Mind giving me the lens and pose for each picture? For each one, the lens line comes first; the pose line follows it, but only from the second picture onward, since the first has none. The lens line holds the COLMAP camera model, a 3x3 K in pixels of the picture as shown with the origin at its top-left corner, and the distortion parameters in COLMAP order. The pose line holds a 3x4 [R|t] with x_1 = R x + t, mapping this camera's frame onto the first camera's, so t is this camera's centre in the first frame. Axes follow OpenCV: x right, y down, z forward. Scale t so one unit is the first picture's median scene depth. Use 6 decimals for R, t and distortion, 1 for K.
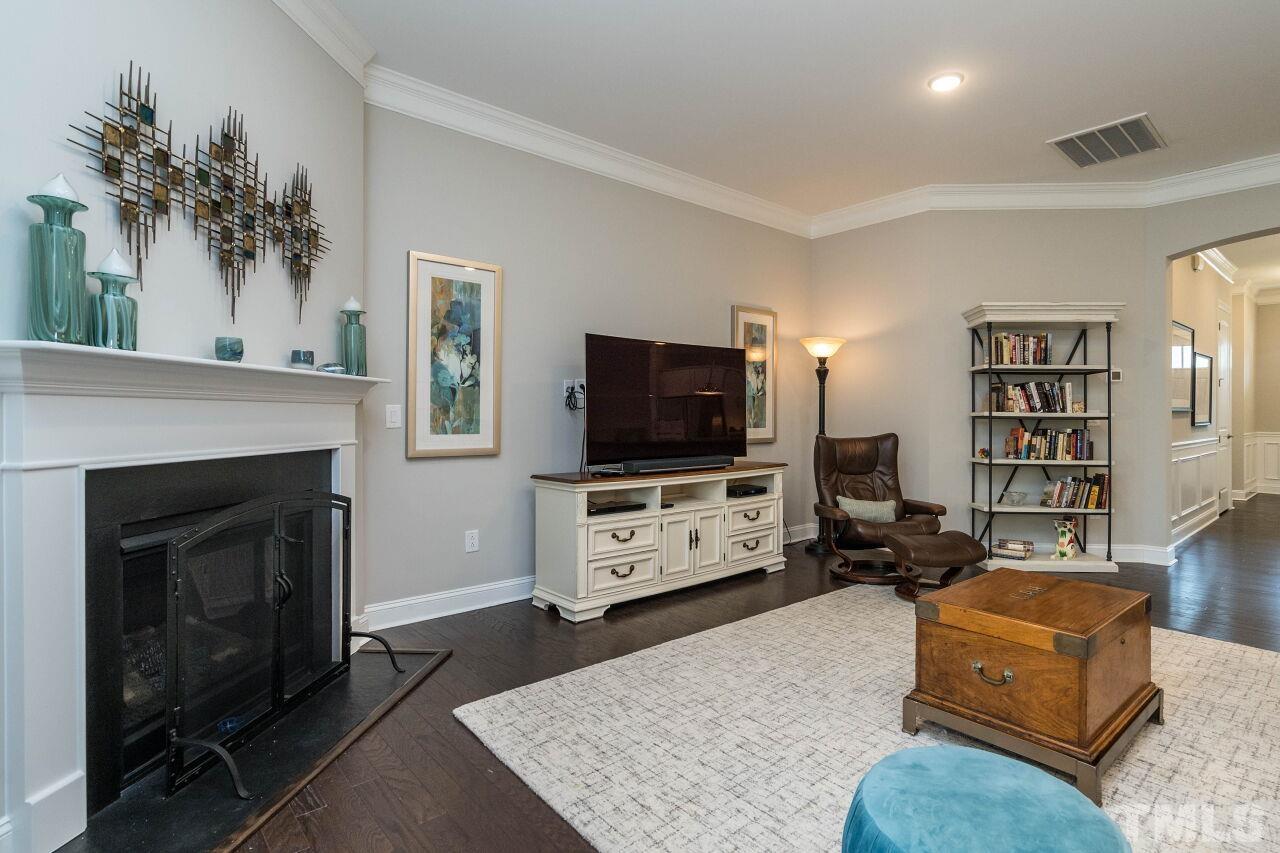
lens RADIAL K [[628.5, 0, 699.2], [0, 628.5, 417.7], [0, 0, 1]] dist [-0.004953, 0.001723]
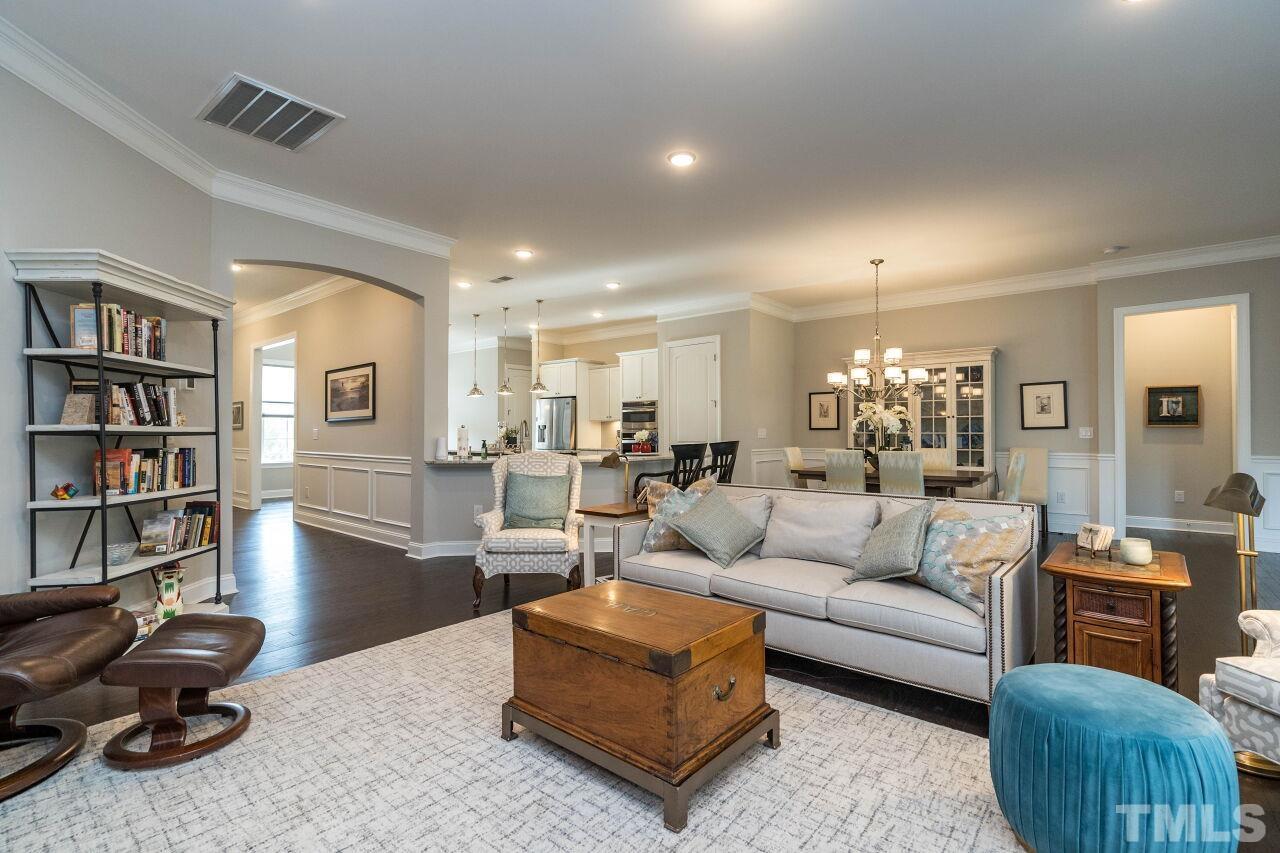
lens RADIAL K [[578.3, 0, 633.6], [0, 578.3, 427.5], [0, 0, 1]] dist [-0.005915, -0.000789]
pose [[-0.123684, 0.006021, 0.992303, -0.179777], [0.009220, 0.999945, -0.004918, 0.001743], [-0.992279, 0.008540, -0.123733, 0.536240]]
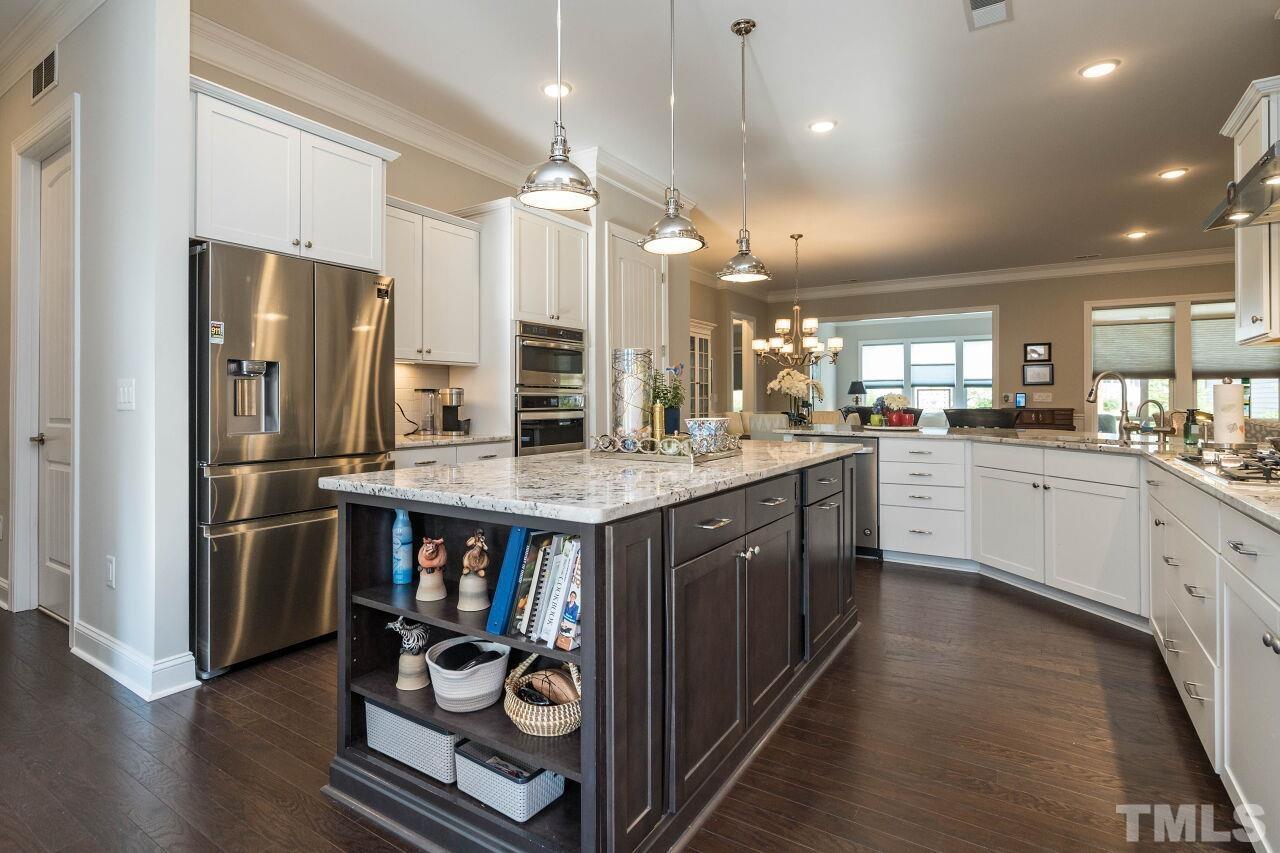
lens RADIAL K [[628.5, 0, 604.4], [0, 628.5, 397.4], [0, 0, 1]] dist [-0.004953, 0.001723]
pose [[-0.975527, -0.006760, -0.219775, 1.827664], [-0.008144, 0.999952, 0.005394, 0.008280], [0.219728, 0.007052, -0.975536, 1.210429]]
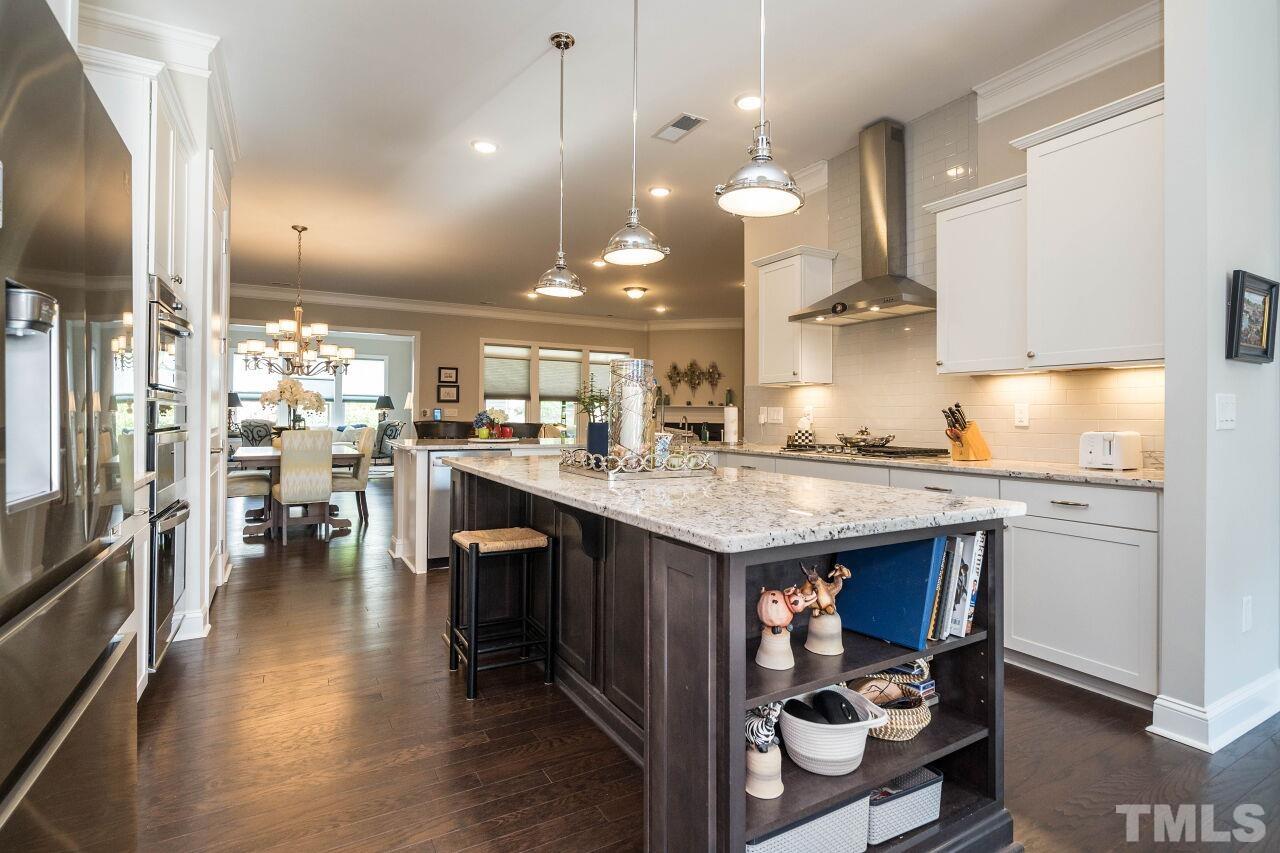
lens RADIAL K [[628.5, 0, 616.6], [0, 628.5, 411.3], [0, 0, 1]] dist [-0.004953, 0.001723]
pose [[-0.255716, -0.015593, -0.966626, 2.158227], [-0.018932, 0.999759, -0.011119, 0.015840], [0.966567, 0.015457, -0.255949, 0.819929]]
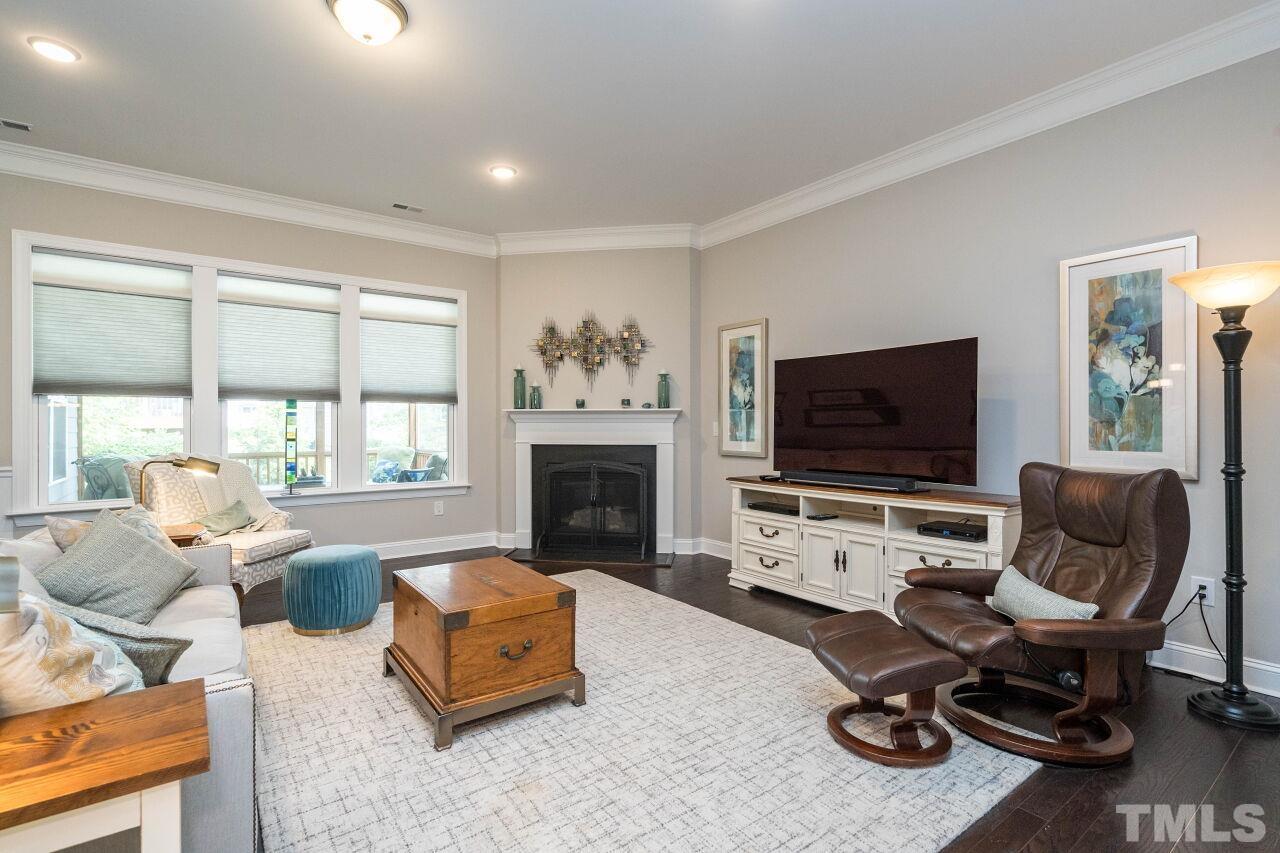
lens RADIAL K [[590.3, 0, 633.1], [0, 590.3, 429.5], [0, 0, 1]] dist [-0.021566, 0.002412]
pose [[-0.108313, 0.000454, -0.994117, 0.777147], [-0.006294, 0.999980, 0.001142, -0.001491], [0.994097, 0.006381, -0.108308, 0.679080]]
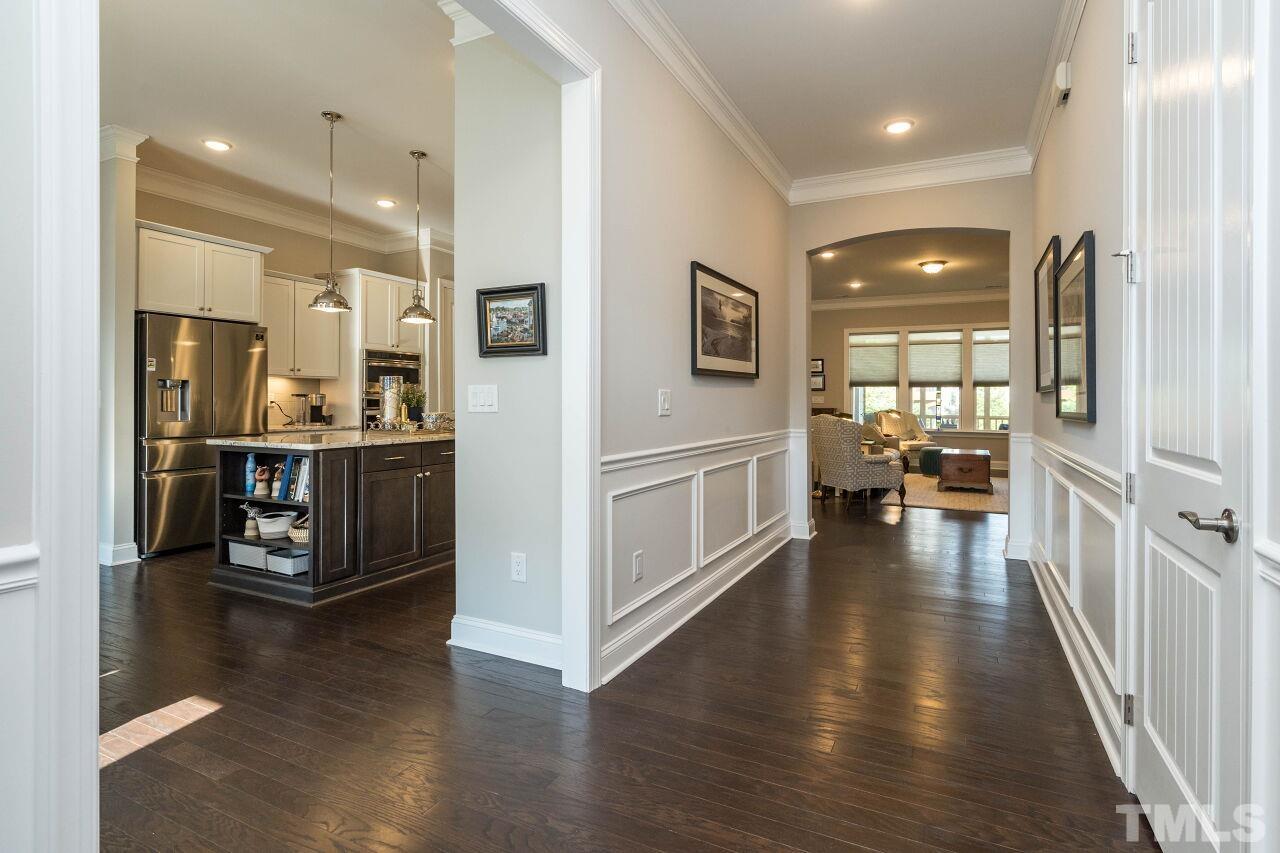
lens RADIAL K [[628.5, 0, 641.2], [0, 628.5, 396.9], [0, 0, 1]] dist [-0.004953, 0.001723]
pose [[-0.938680, -0.010143, -0.344640, 1.661832], [-0.012183, 0.999919, 0.003754, -0.004681], [0.344574, 0.007722, -0.938728, 1.766747]]
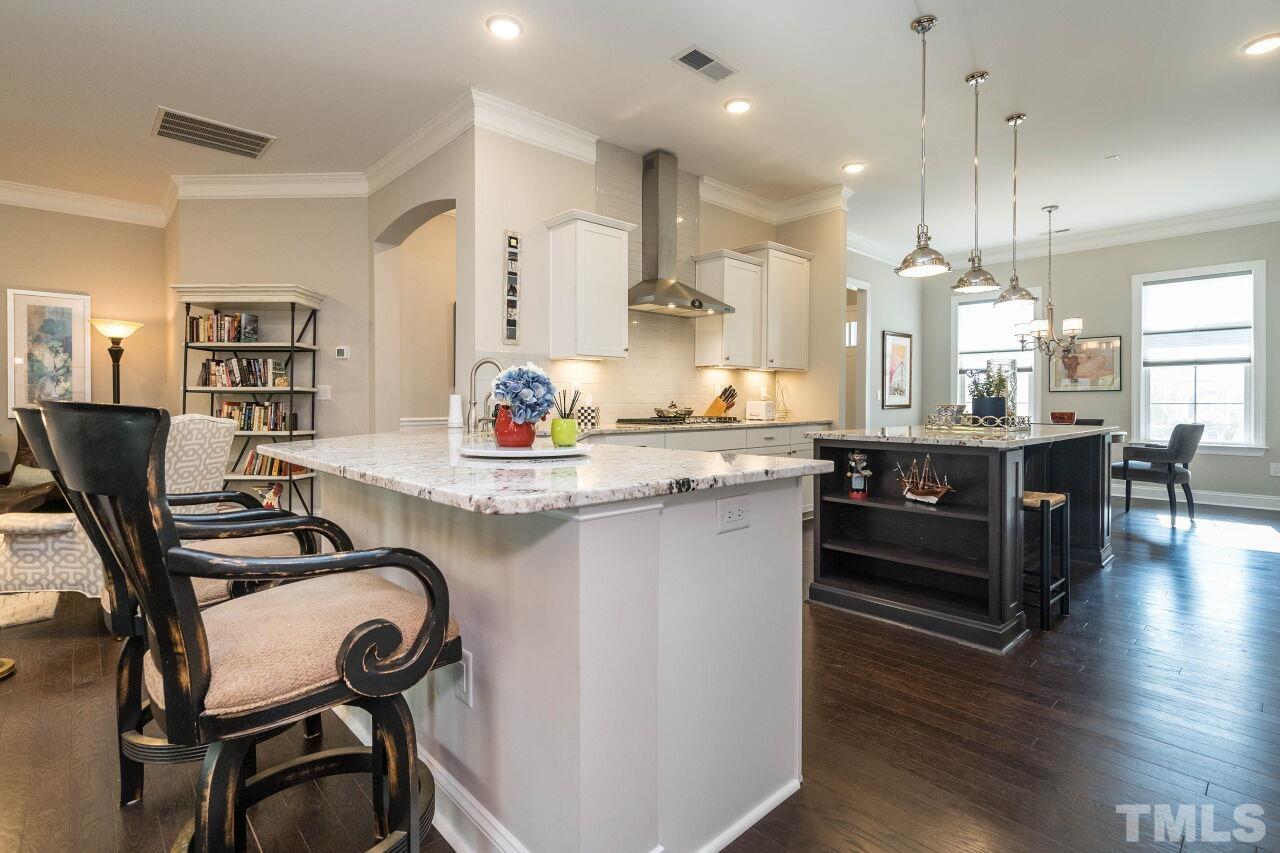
lens RADIAL K [[628.5, 0, 647.0], [0, 628.5, 409.3], [0, 0, 1]] dist [-0.004953, 0.001723]
pose [[0.999983, -0.004402, 0.003841, 1.245491], [0.004393, 0.999988, 0.002361, 0.030839], [-0.003851, -0.002344, 0.999990, -0.076460]]
